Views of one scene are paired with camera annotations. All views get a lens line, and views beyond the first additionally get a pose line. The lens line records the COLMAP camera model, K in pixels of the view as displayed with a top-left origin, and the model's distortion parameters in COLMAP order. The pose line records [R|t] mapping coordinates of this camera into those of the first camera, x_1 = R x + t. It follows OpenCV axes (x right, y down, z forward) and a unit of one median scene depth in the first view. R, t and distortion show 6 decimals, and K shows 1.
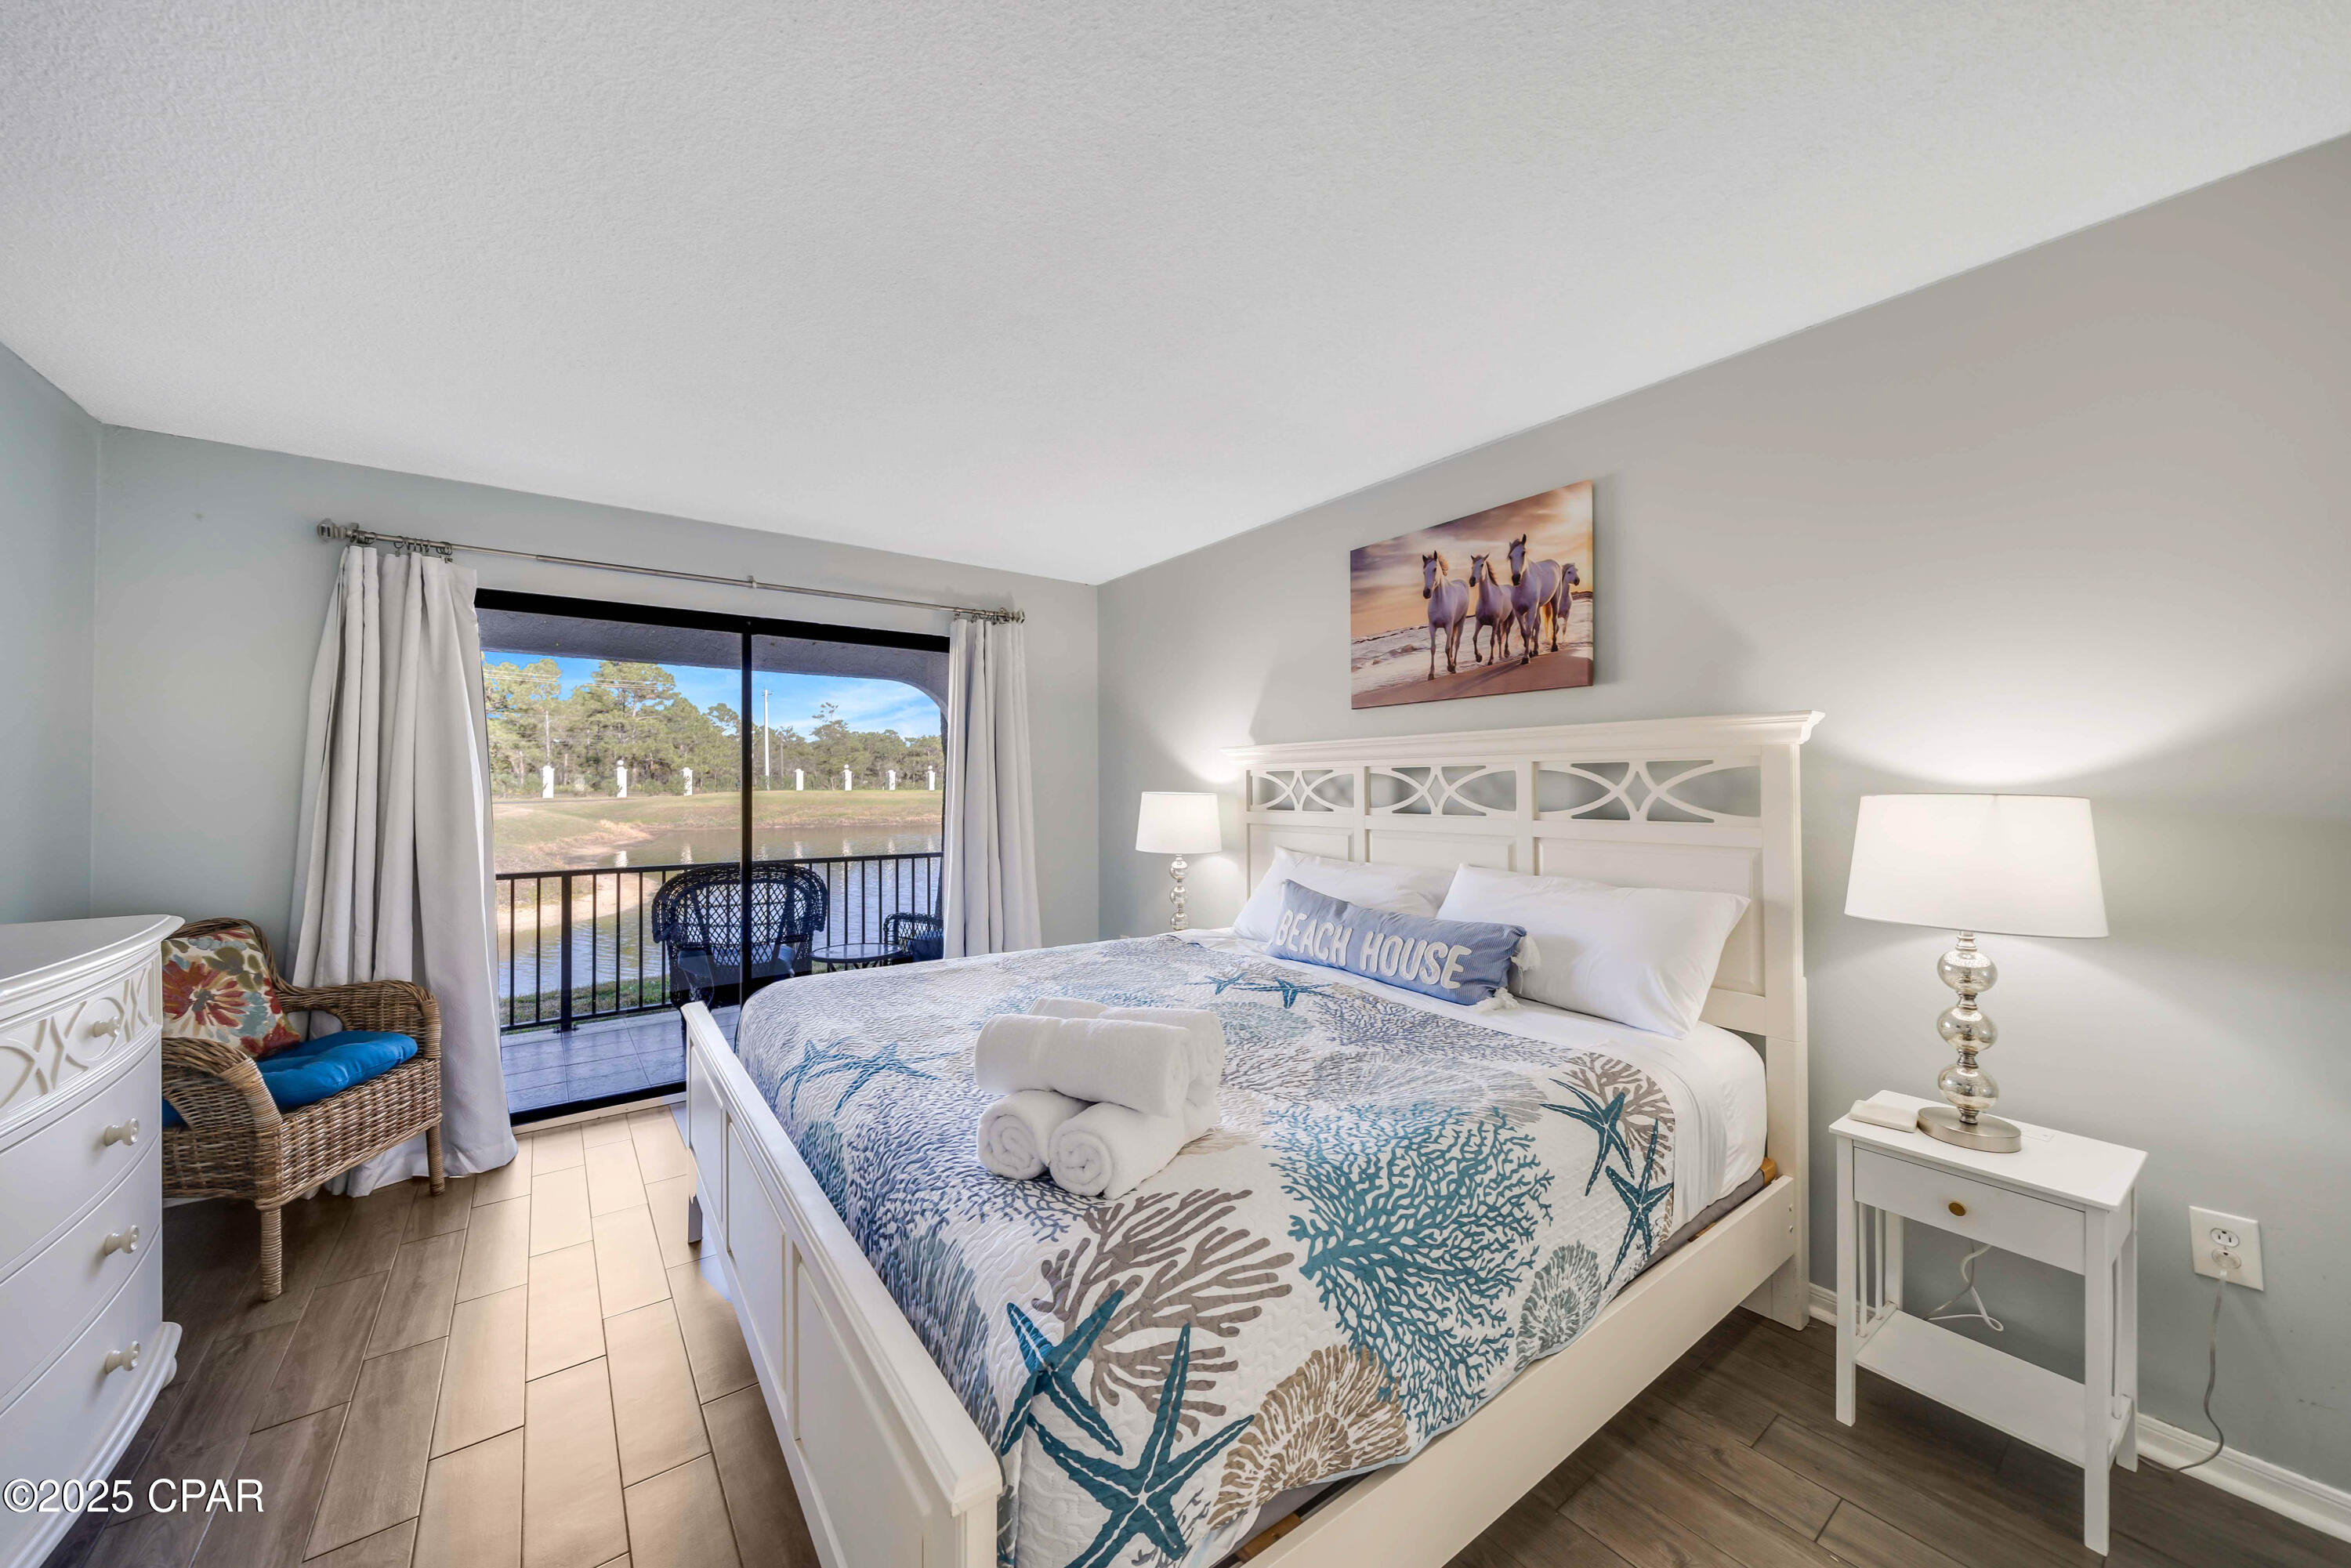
lens RADIAL K [[836.0, 0, 1162.9], [0, 836.0, 780.2], [0, 0, 1]] dist [-0.006075, -0.000243]
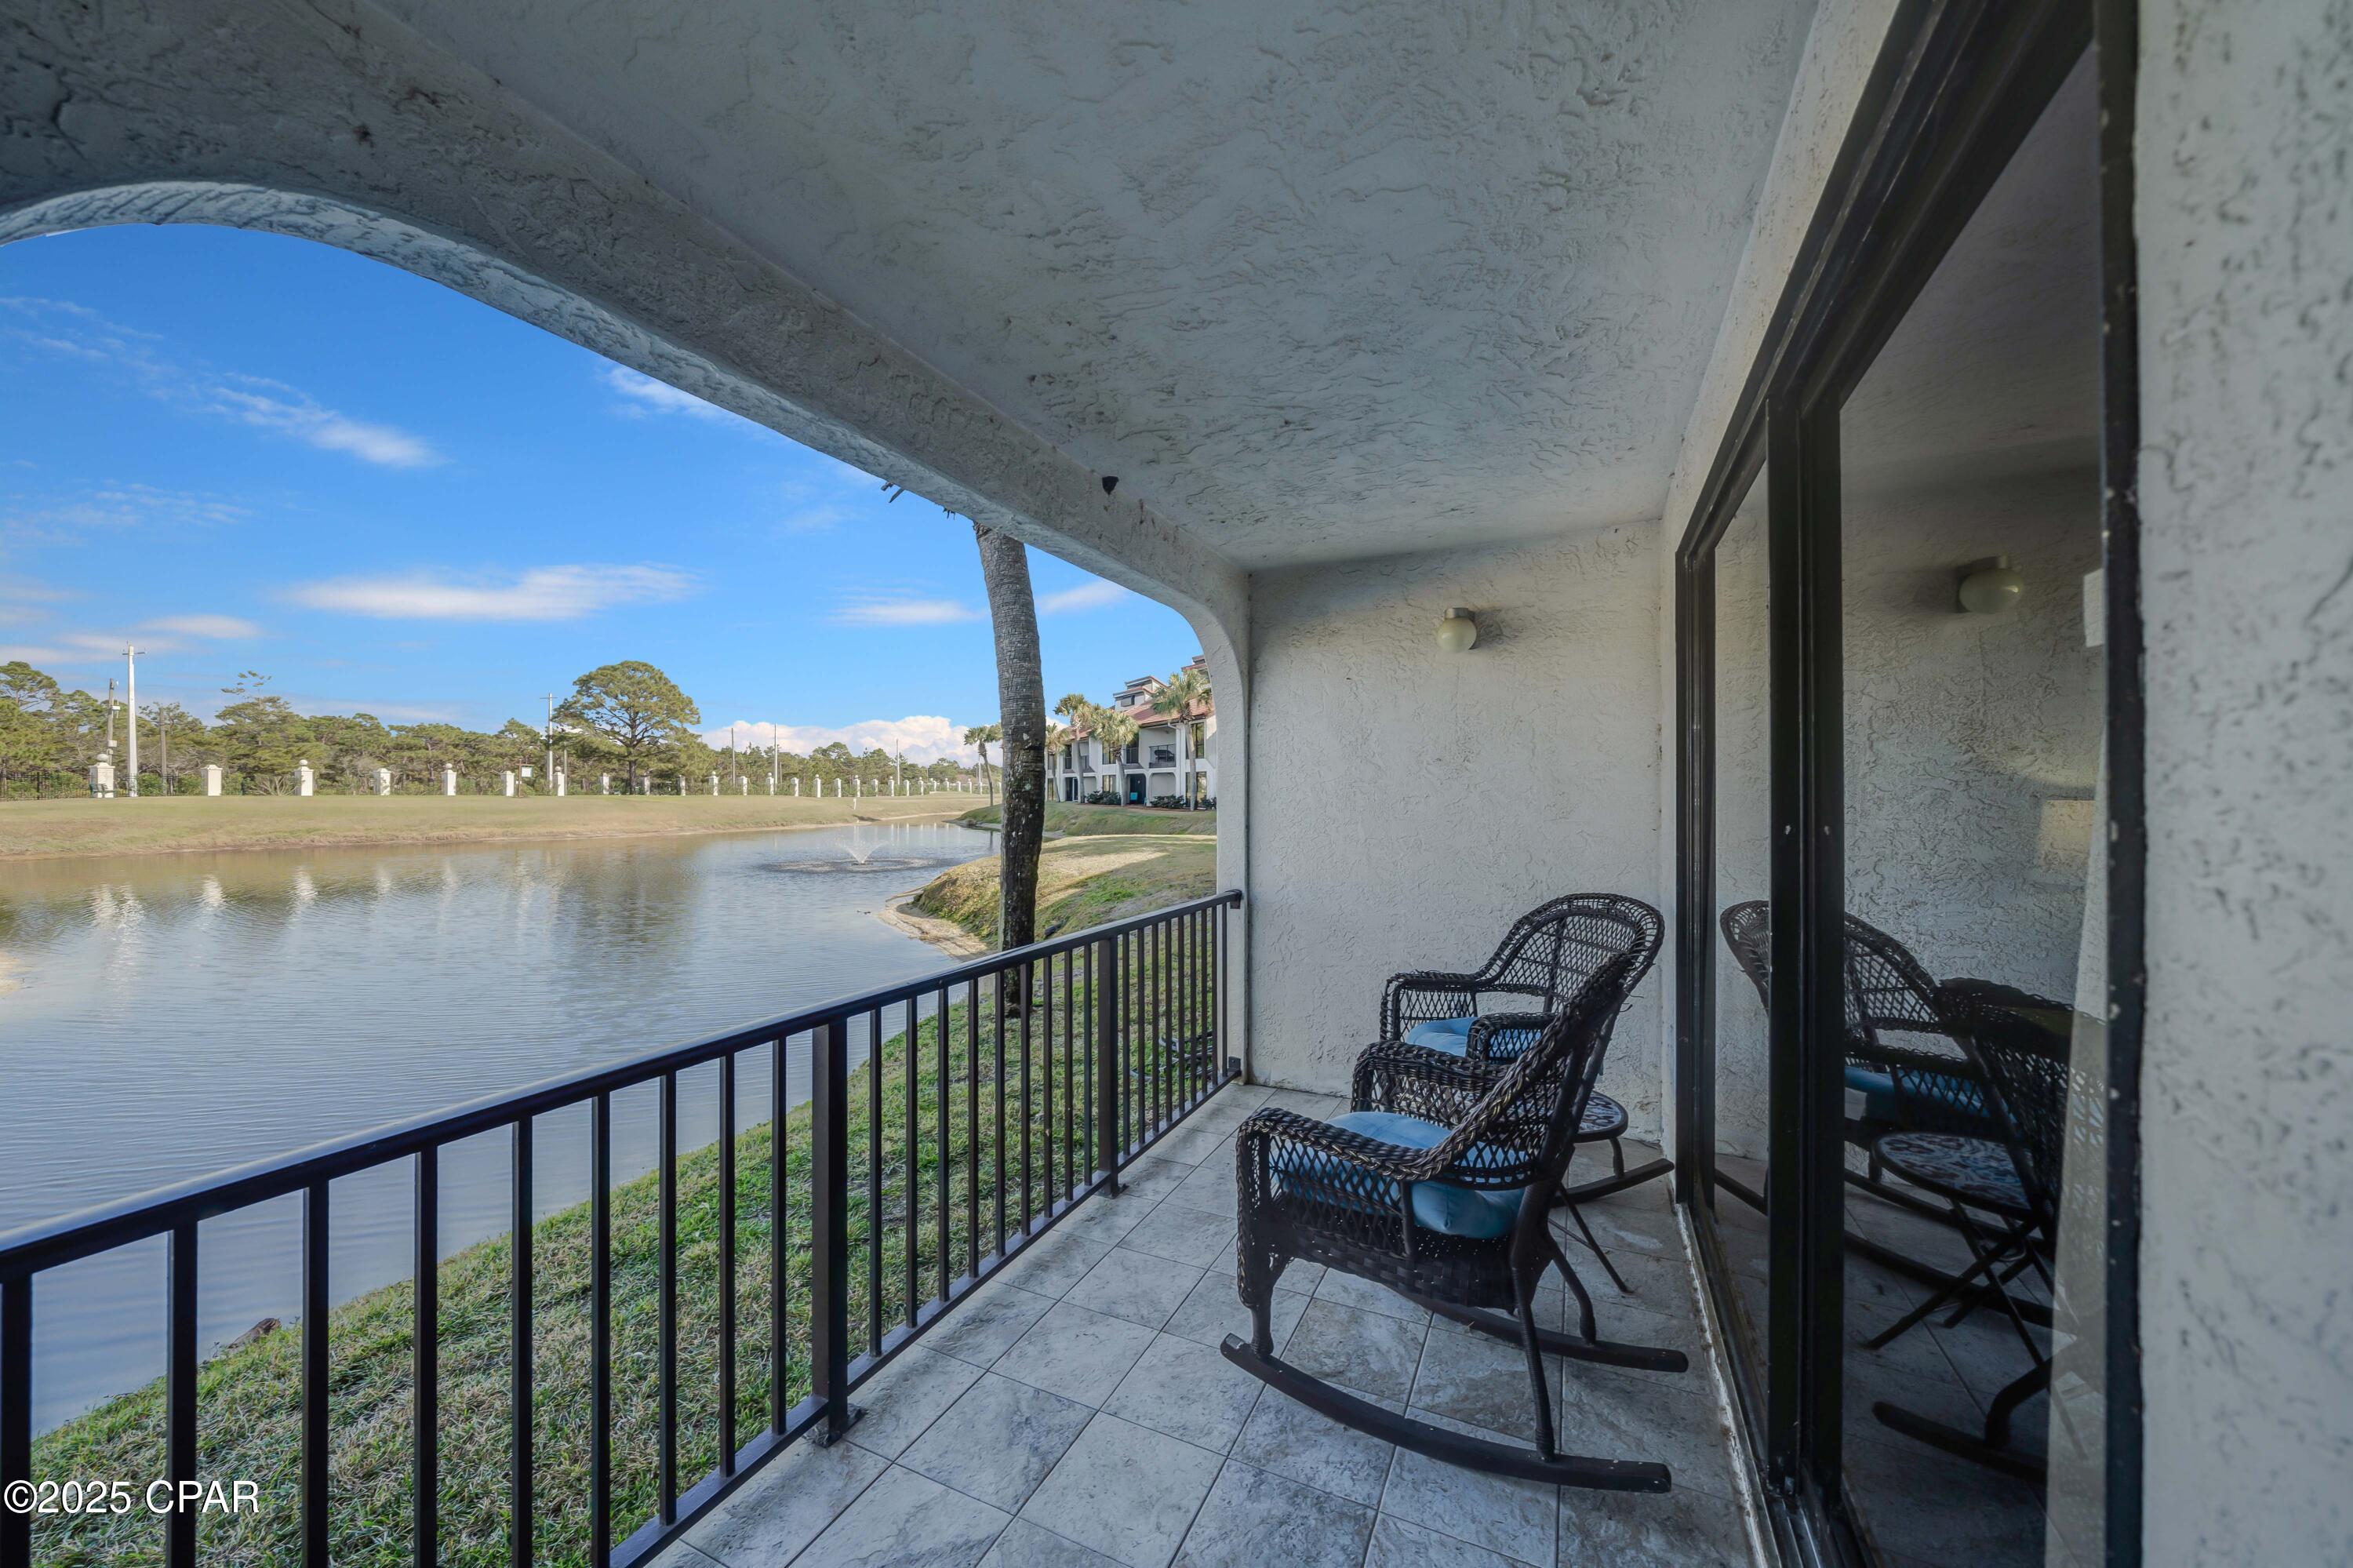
lens RADIAL K [[836.7, 0, 1163.9], [0, 836.7, 780.2], [0, 0, 1]] dist [-0.006075, -0.000243]
pose [[0.891422, 0.008396, 0.453097, -1.430286], [-0.005432, 0.999954, -0.007842, 0.015426], [-0.453142, 0.004529, 0.891427, 1.119409]]
